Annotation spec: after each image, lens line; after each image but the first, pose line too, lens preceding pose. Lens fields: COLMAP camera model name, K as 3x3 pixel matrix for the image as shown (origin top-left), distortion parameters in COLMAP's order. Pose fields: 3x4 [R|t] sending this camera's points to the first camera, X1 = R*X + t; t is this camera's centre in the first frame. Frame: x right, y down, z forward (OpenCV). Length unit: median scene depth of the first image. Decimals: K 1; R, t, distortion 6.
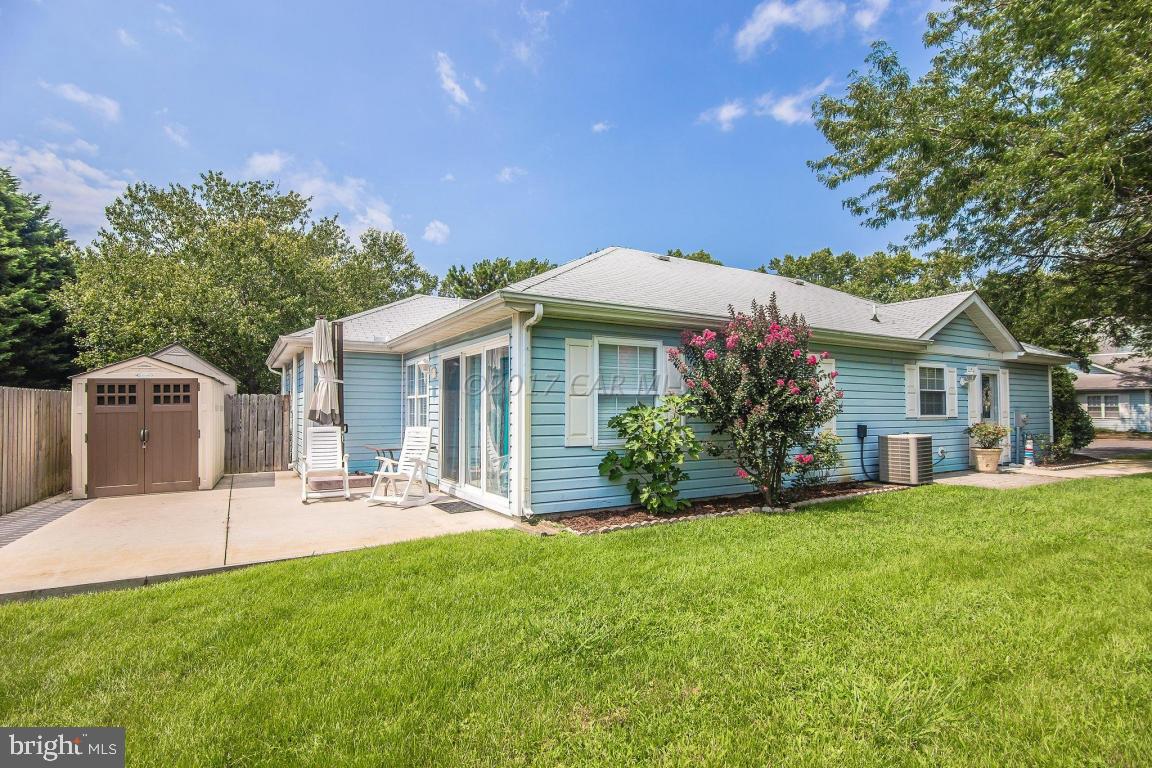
lens RADIAL K [[561.8, 0, 572.9], [0, 561.8, 385.5], [0, 0, 1]] dist [-0.019719, -0.000841]
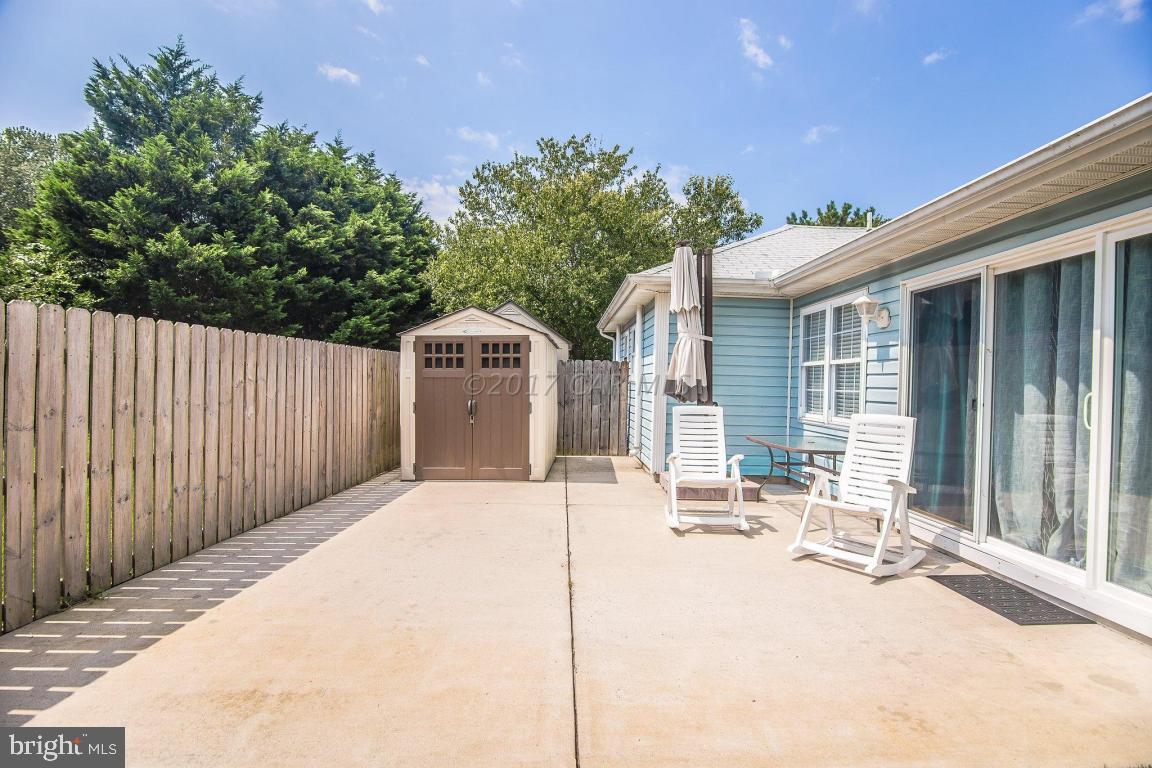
lens RADIAL K [[561.8, 0, 572.9], [0, 561.8, 385.5], [0, 0, 1]] dist [-0.019719, -0.000841]
pose [[0.866658, 0.026578, -0.498195, -0.226407], [-0.006040, 0.999066, 0.042792, 0.021809], [0.498867, -0.034077, 0.866009, 0.345141]]
